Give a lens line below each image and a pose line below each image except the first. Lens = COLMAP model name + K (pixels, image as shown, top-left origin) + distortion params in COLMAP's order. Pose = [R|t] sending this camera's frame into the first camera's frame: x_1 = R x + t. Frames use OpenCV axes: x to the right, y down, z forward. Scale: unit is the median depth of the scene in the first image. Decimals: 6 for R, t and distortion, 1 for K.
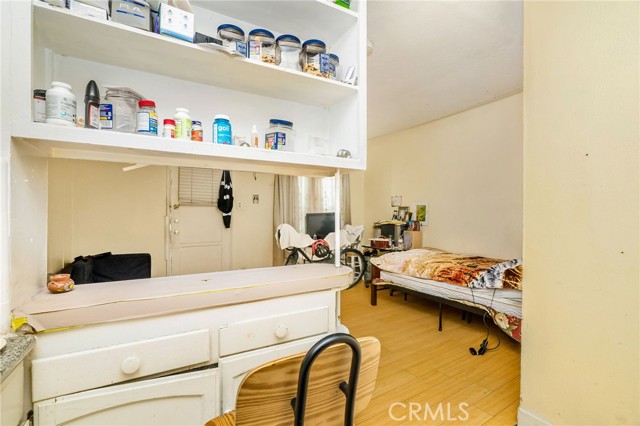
lens RADIAL K [[287.6, 0, 320.0], [0, 287.6, 213.0], [0, 0, 1]] dist [-0.001004, 0.000263]
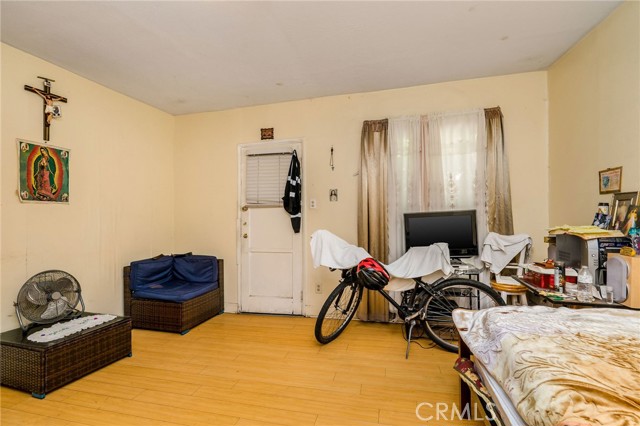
lens RADIAL K [[287.6, 0, 320.0], [0, 287.6, 213.0], [0, 0, 1]] dist [-0.001004, 0.000263]
pose [[0.709831, -0.016533, -0.704178, 0.299974], [0.017925, 0.999825, -0.005405, 0.001931], [0.704144, -0.008786, 0.710003, 0.465625]]
